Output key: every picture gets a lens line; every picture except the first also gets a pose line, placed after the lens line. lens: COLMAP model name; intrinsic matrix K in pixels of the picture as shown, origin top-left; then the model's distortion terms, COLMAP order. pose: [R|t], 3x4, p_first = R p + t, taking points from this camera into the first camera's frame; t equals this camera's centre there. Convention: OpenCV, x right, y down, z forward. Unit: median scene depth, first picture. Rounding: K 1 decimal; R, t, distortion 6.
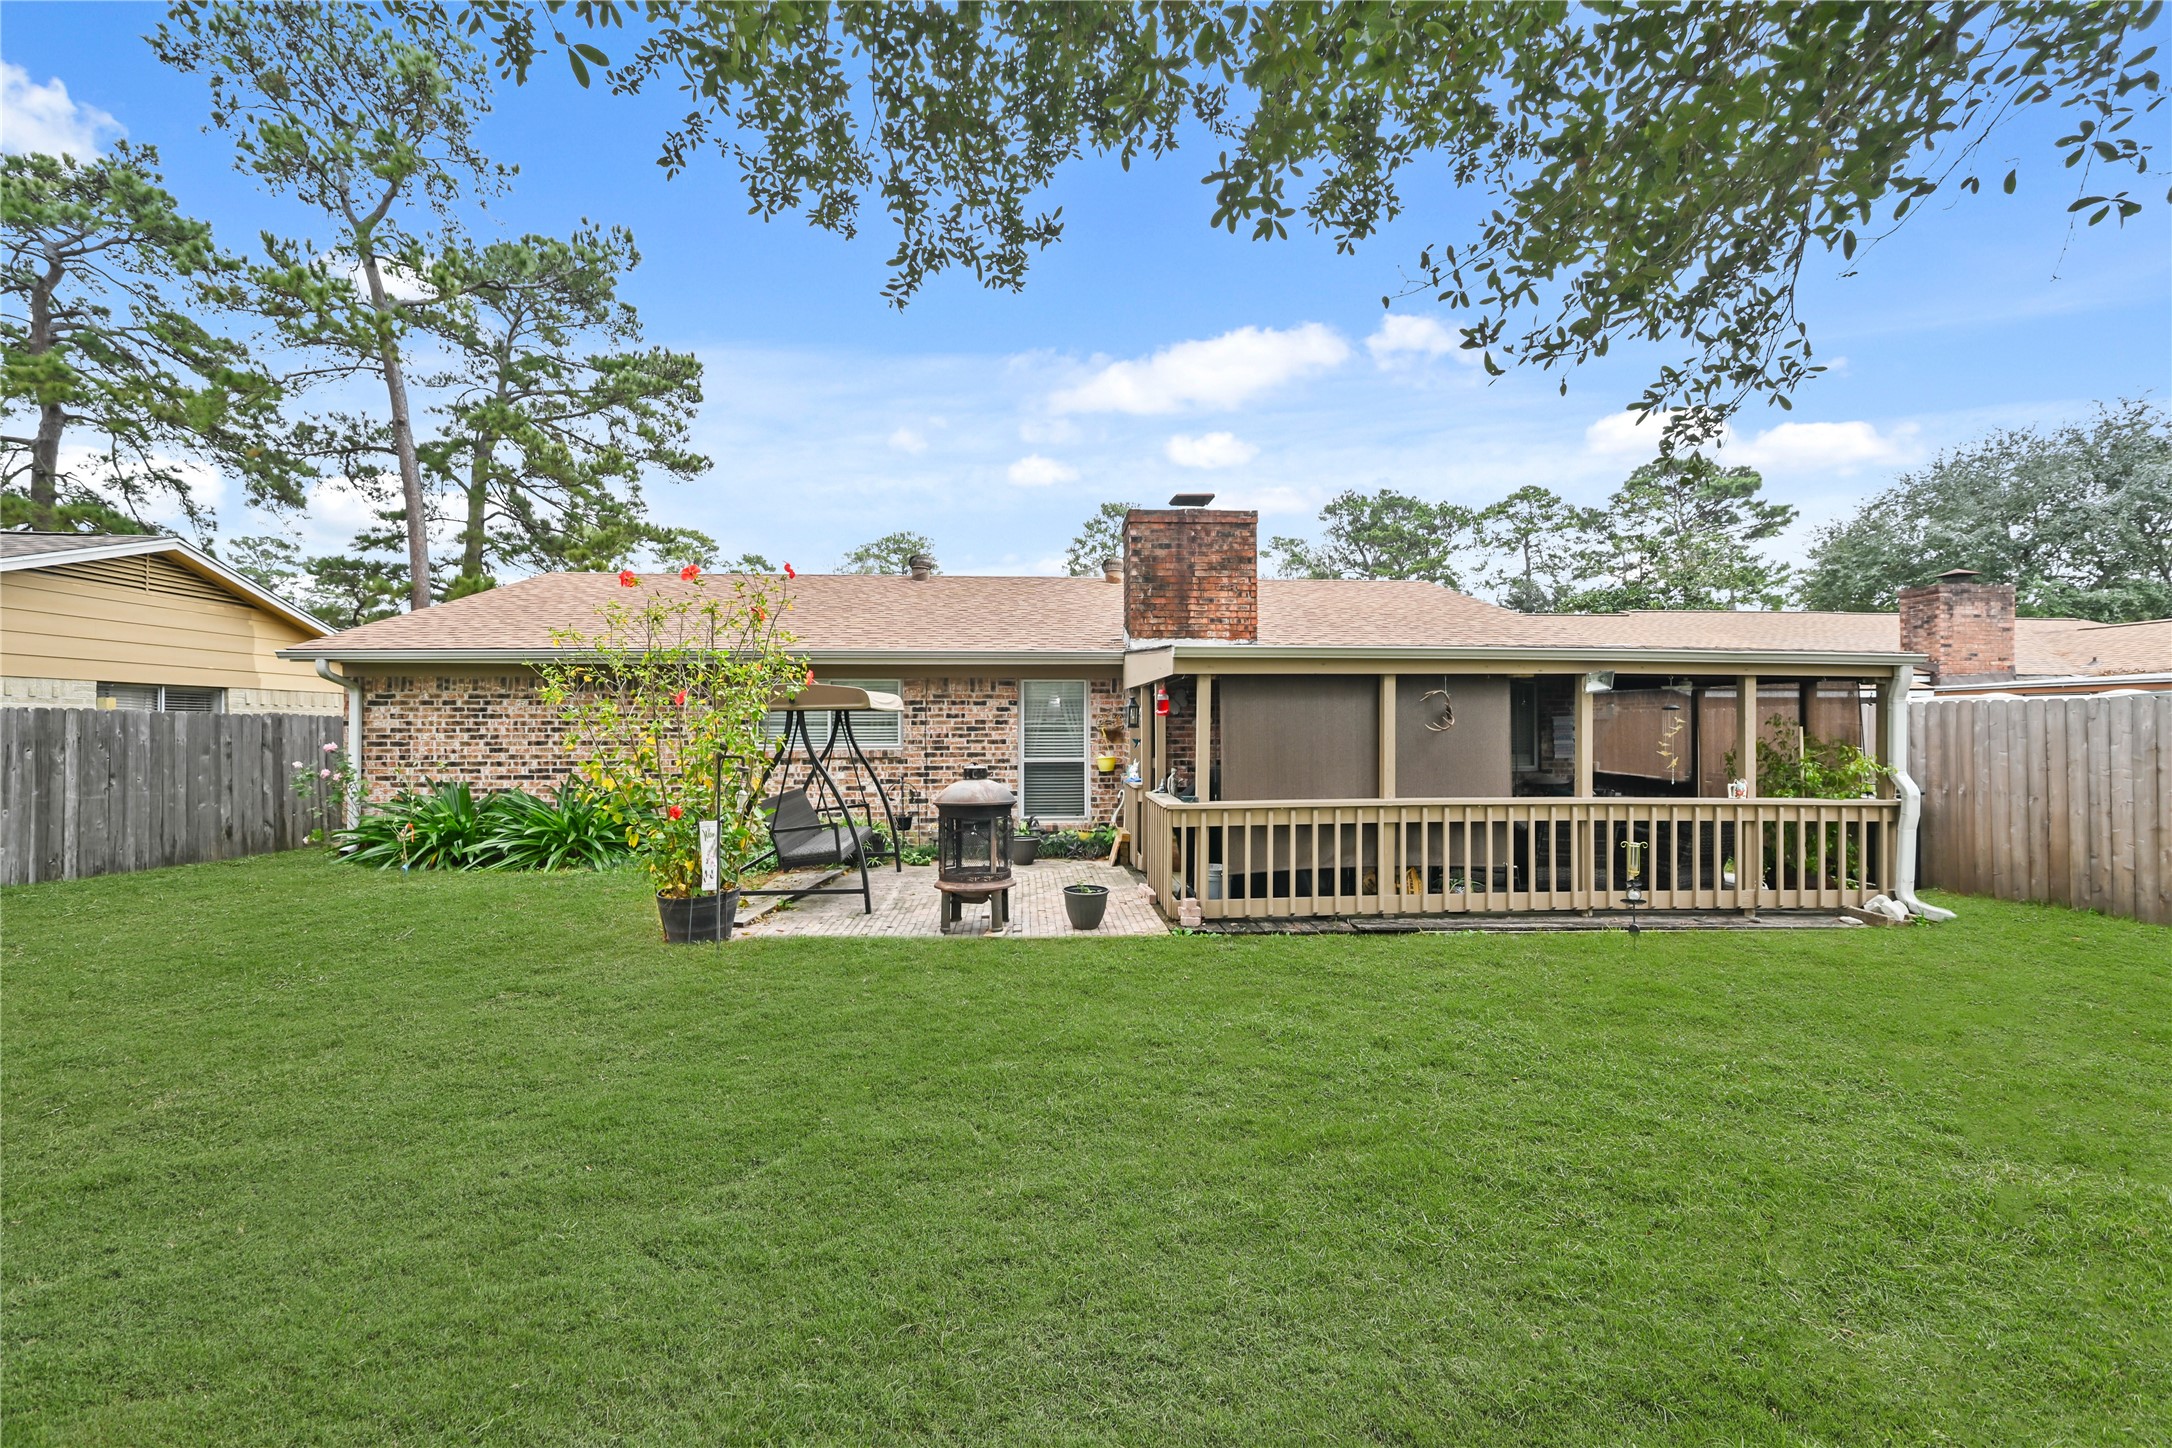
lens RADIAL K [[869.3, 0, 1072.3], [0, 869.3, 728.8], [0, 0, 1]] dist [-0.000675, 0.000002]
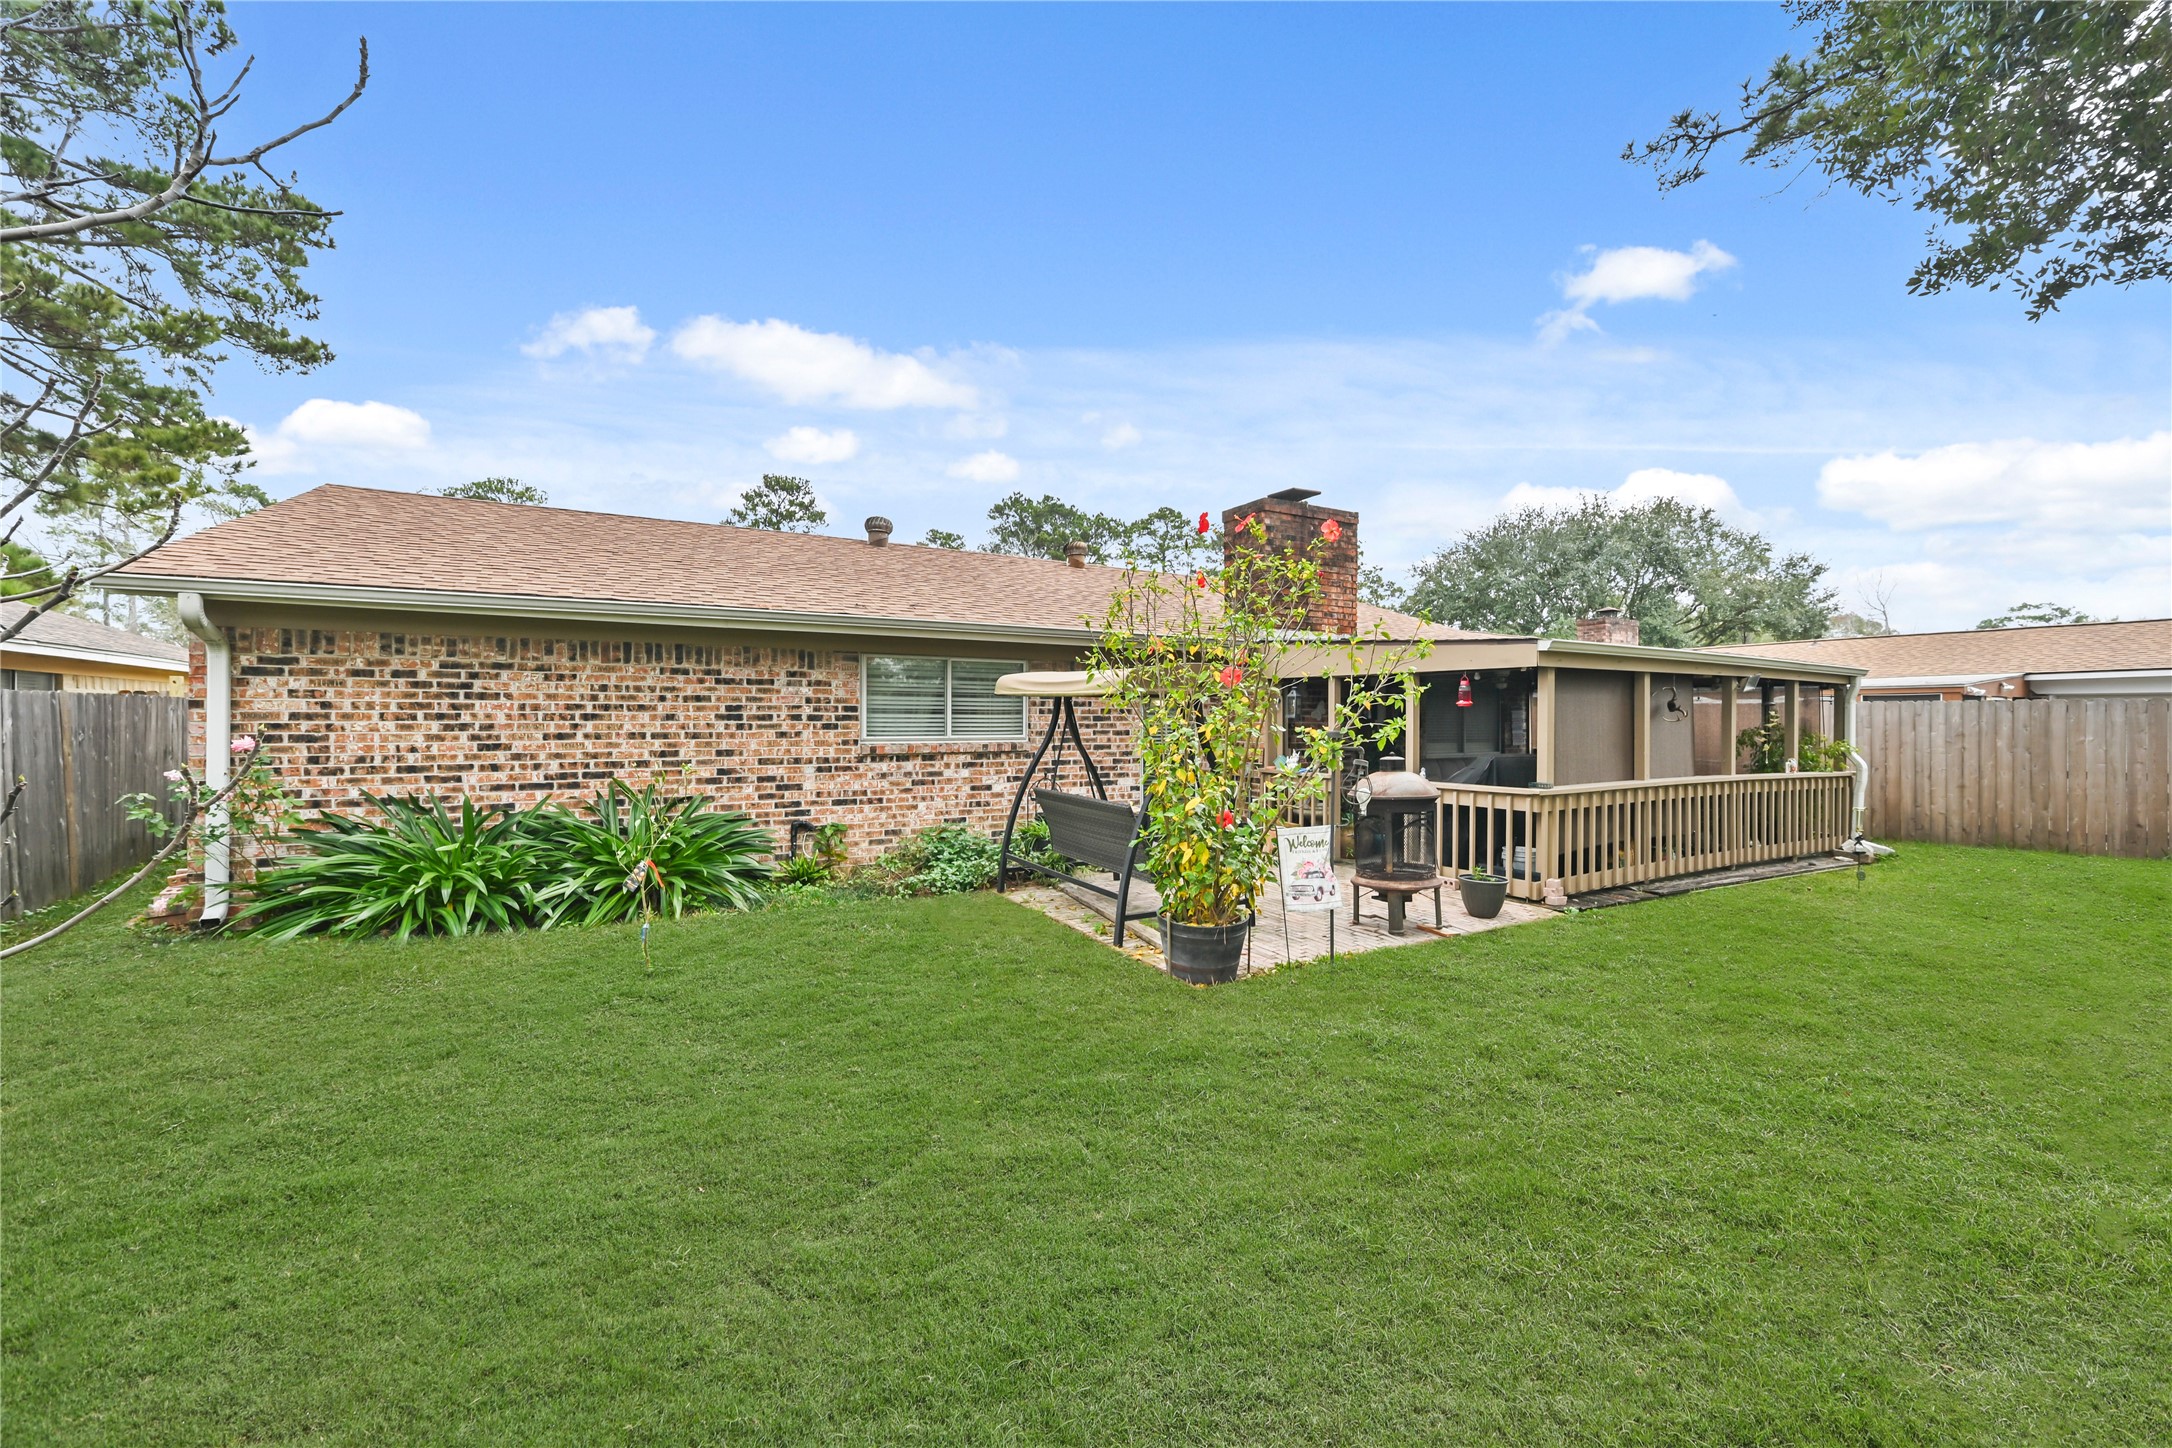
lens RADIAL K [[869.3, 0, 1072.3], [0, 869.3, 728.8], [0, 0, 1]] dist [-0.000675, 0.000002]
pose [[0.897906, -0.000649, 0.440187, -0.554636], [-0.003436, 0.999958, 0.008484, 0.003458], [-0.440174, -0.009130, 0.897866, 0.204244]]
